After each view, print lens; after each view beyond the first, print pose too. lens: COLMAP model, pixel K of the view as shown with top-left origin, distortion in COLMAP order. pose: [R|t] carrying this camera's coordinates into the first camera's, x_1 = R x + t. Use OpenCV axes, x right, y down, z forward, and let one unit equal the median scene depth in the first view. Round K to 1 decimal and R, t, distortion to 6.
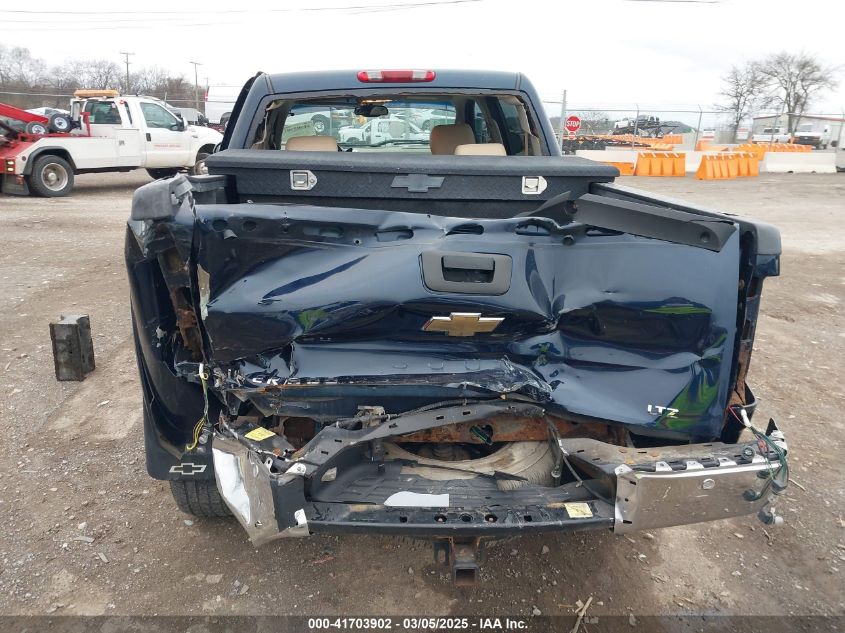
lens RADIAL K [[658.2, 0, 422.7], [0, 658.2, 338.5], [0, 0, 1]] dist [0.076801, -0.107214]
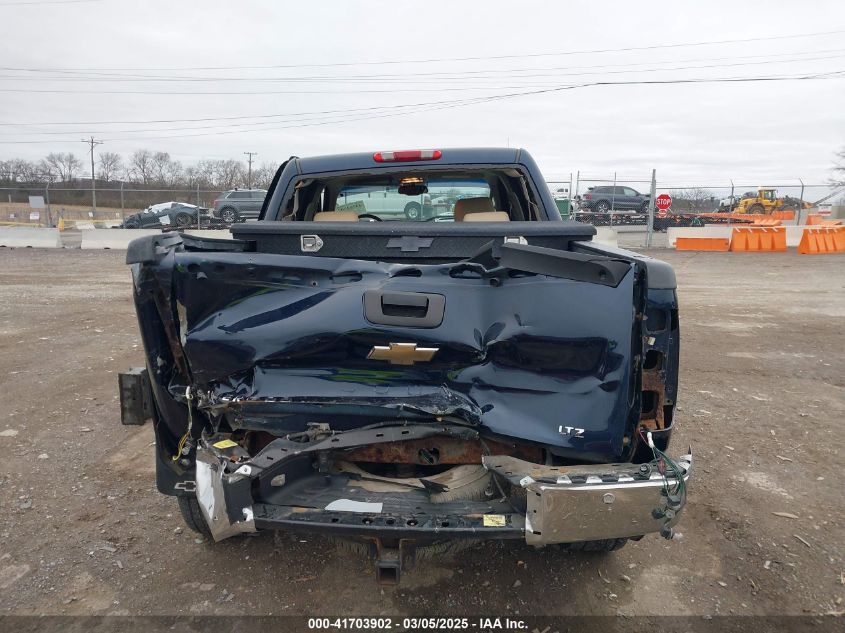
lens RADIAL K [[658.2, 0, 422.7], [0, 658.2, 338.5], [0, 0, 1]] dist [0.076801, -0.107214]
pose [[0.988763, 0.001172, -0.149487, 0.265709], [-0.019118, 0.992750, -0.118668, 0.086582], [0.148265, 0.120192, 0.981617, -0.125627]]
